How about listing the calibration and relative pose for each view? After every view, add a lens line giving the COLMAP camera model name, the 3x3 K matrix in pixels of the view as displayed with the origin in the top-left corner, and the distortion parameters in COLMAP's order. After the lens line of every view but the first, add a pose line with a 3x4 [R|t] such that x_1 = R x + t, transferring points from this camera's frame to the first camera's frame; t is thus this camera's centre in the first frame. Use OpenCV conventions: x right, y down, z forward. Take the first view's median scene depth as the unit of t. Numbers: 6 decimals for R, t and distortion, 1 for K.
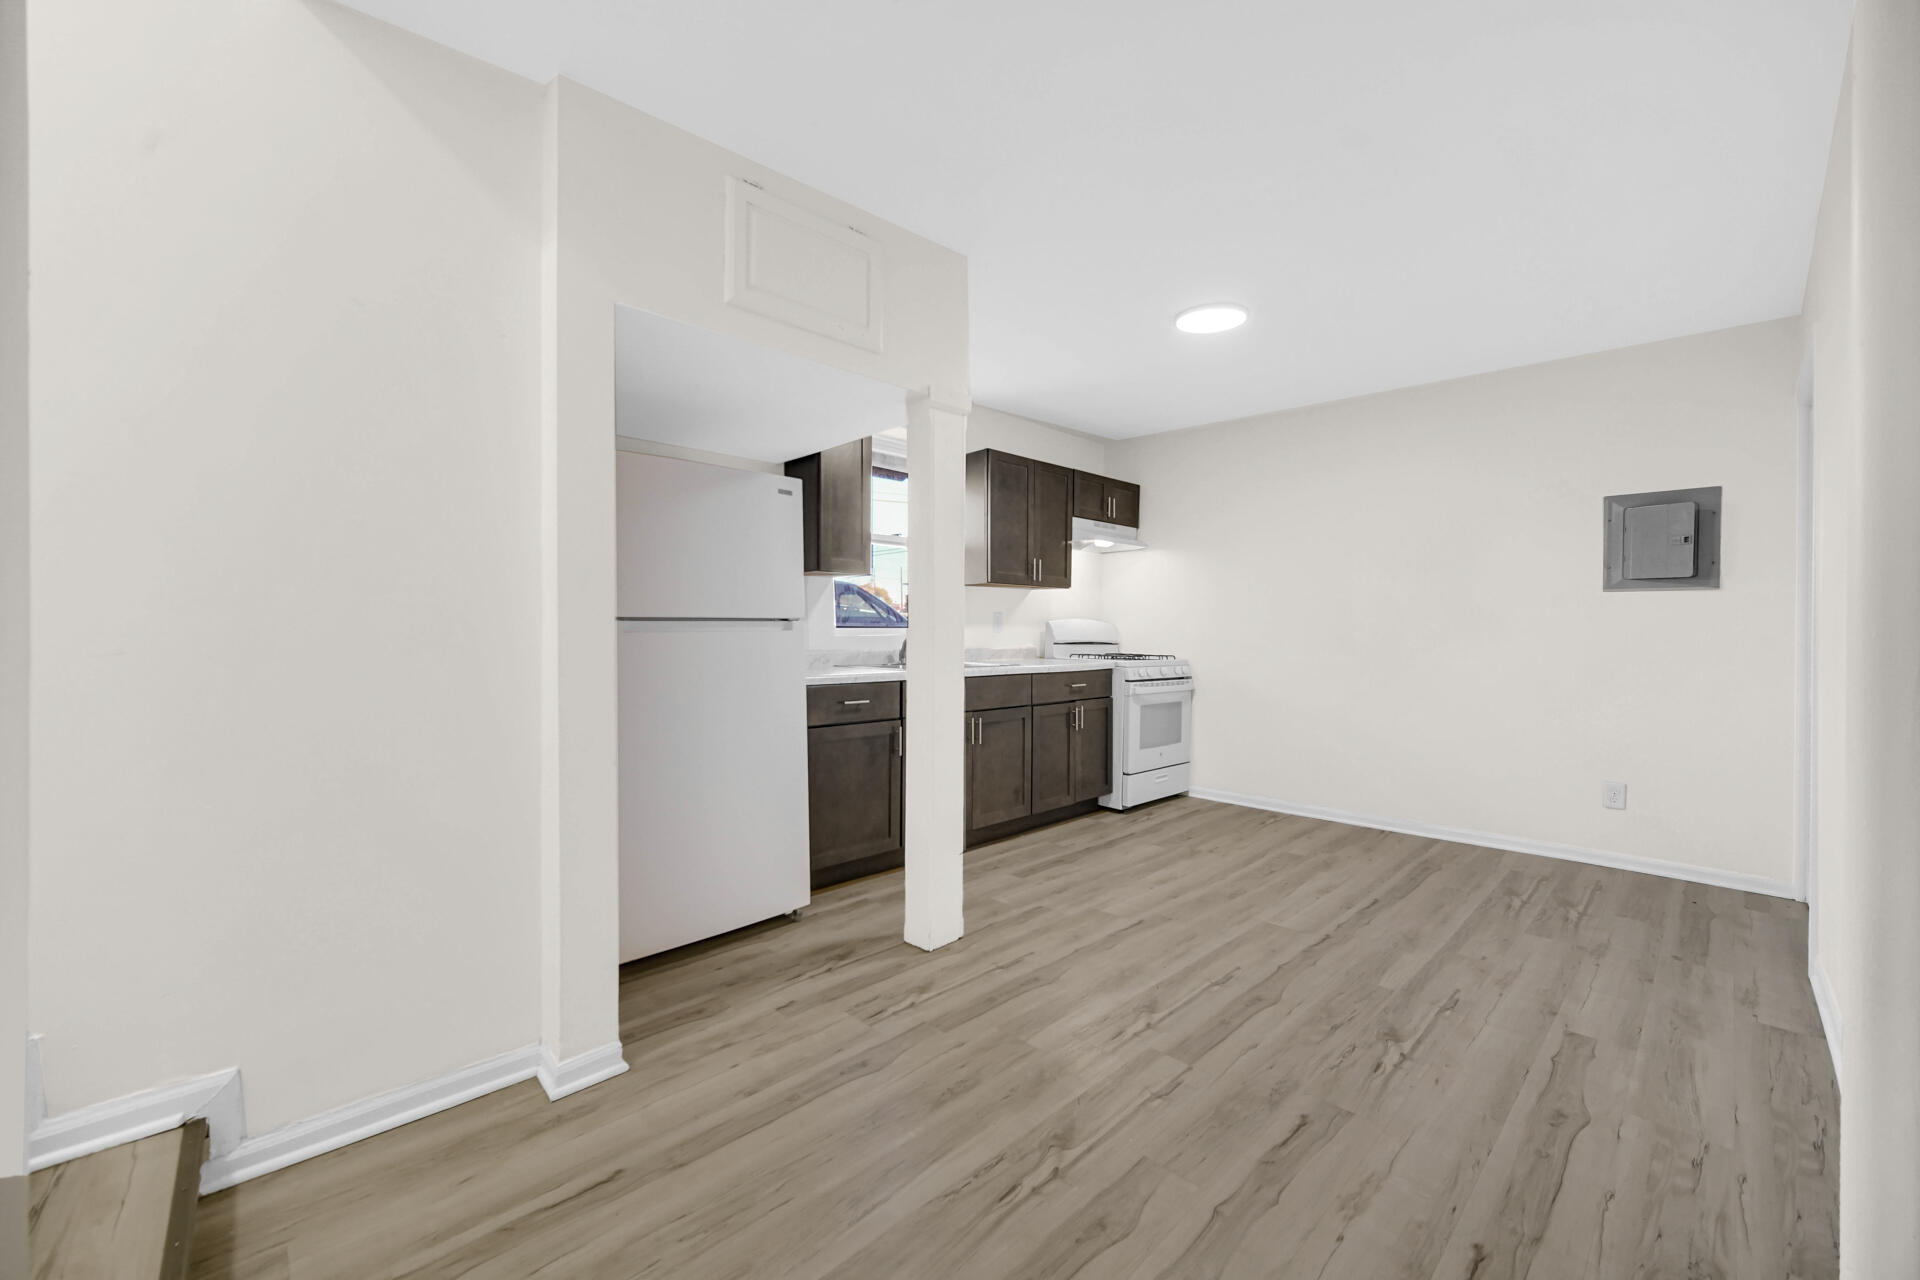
lens RADIAL K [[755.8, 0, 953.5], [0, 755.8, 637.4], [0, 0, 1]] dist [-0.003147, -0.000081]
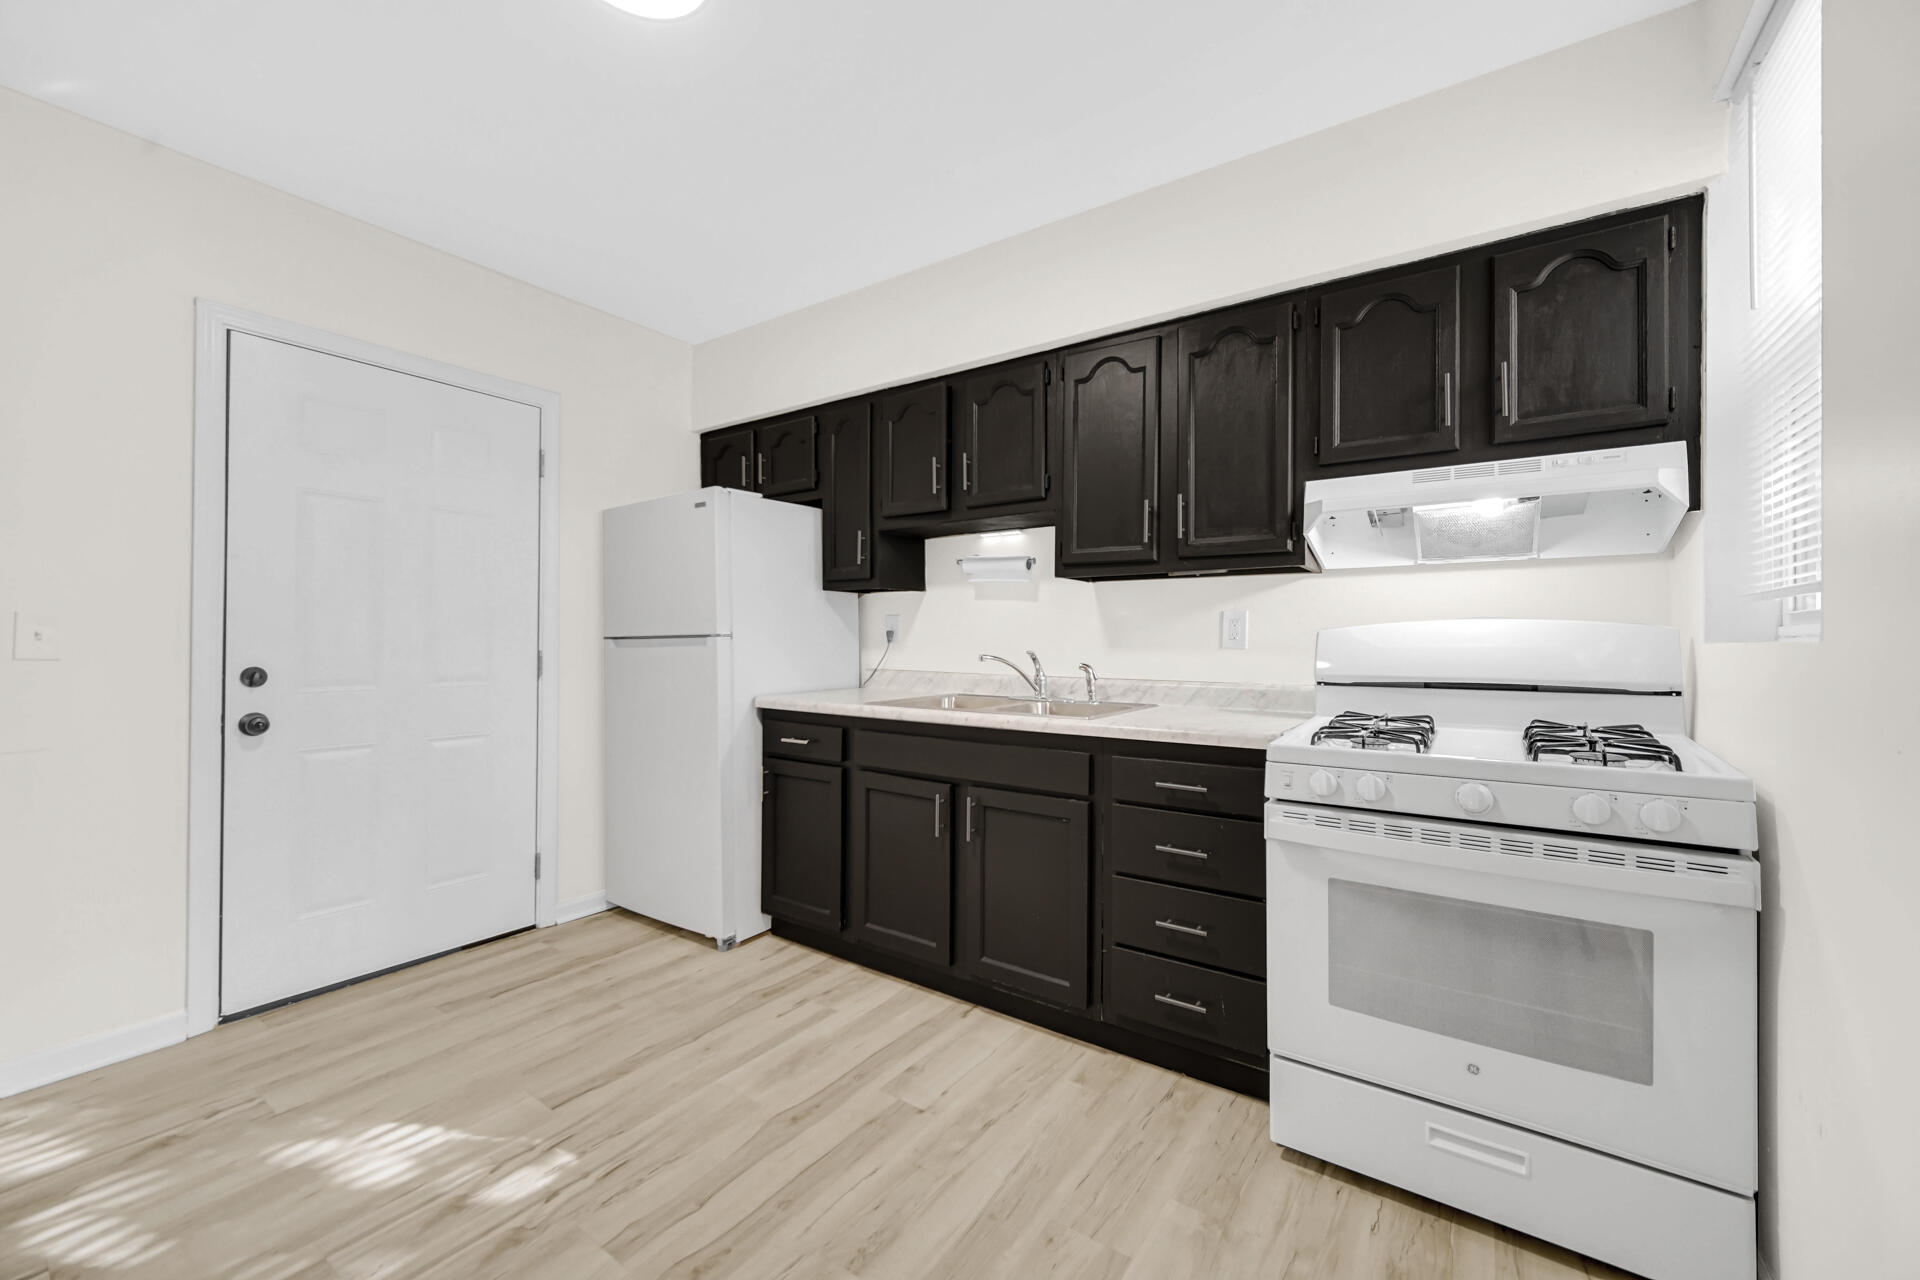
lens RADIAL K [[755.8, 0, 953.5], [0, 755.8, 637.4], [0, 0, 1]] dist [-0.003147, -0.000081]
pose [[0.175173, -0.007089, -0.984512, 0.958195], [0.005479, 0.999966, -0.006225, -0.031278], [0.984522, -0.004304, 0.175206, 1.327338]]
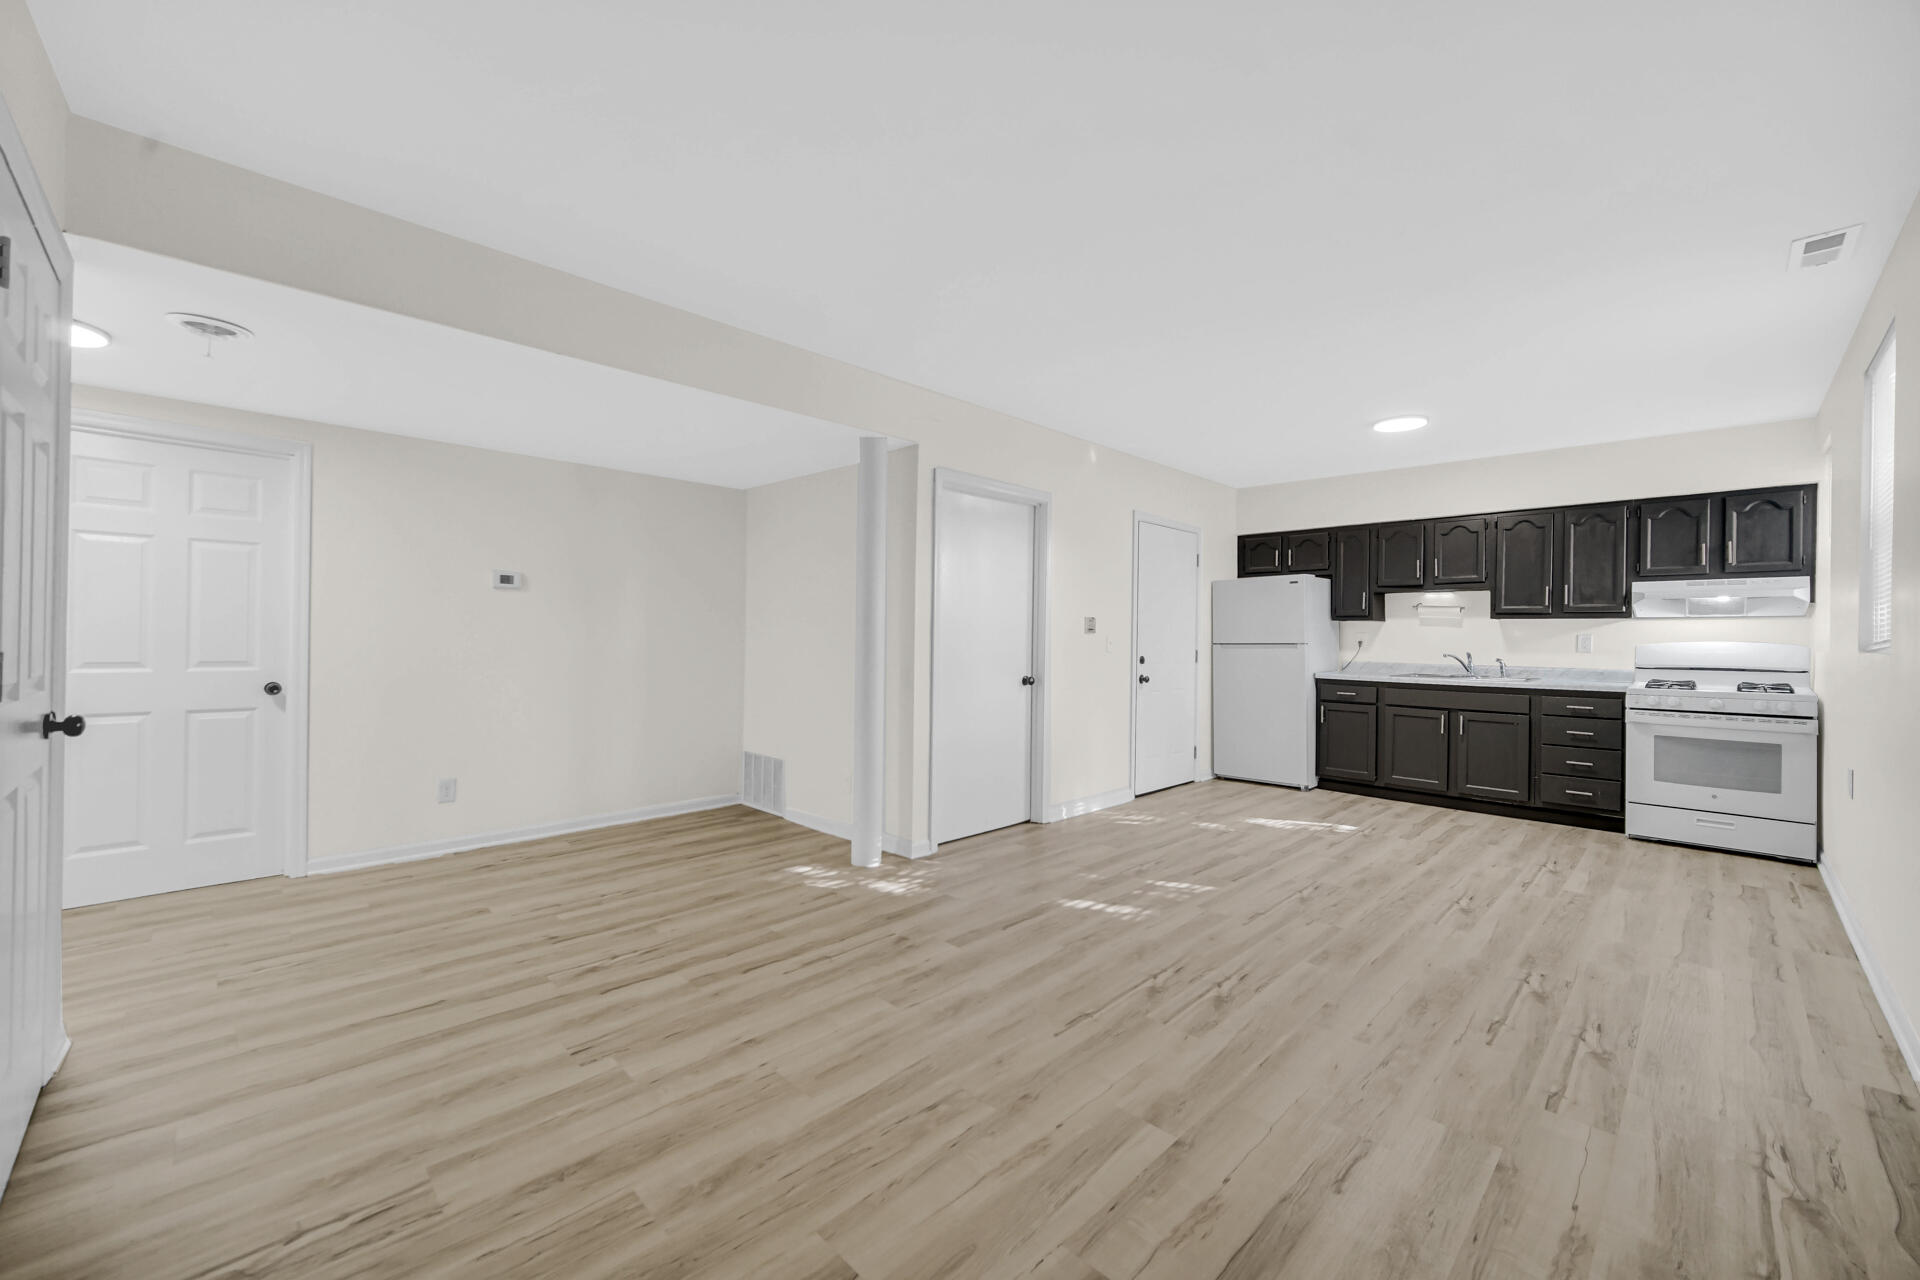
lens RADIAL K [[755.9, 0, 962.2], [0, 755.9, 635.3], [0, 0, 1]] dist [0.002043, 0.000341]
pose [[-0.002633, -0.006324, -0.999977, 2.084006], [-0.000622, 0.999980, -0.006323, -0.051964], [0.999996, 0.000606, -0.002636, 0.214648]]
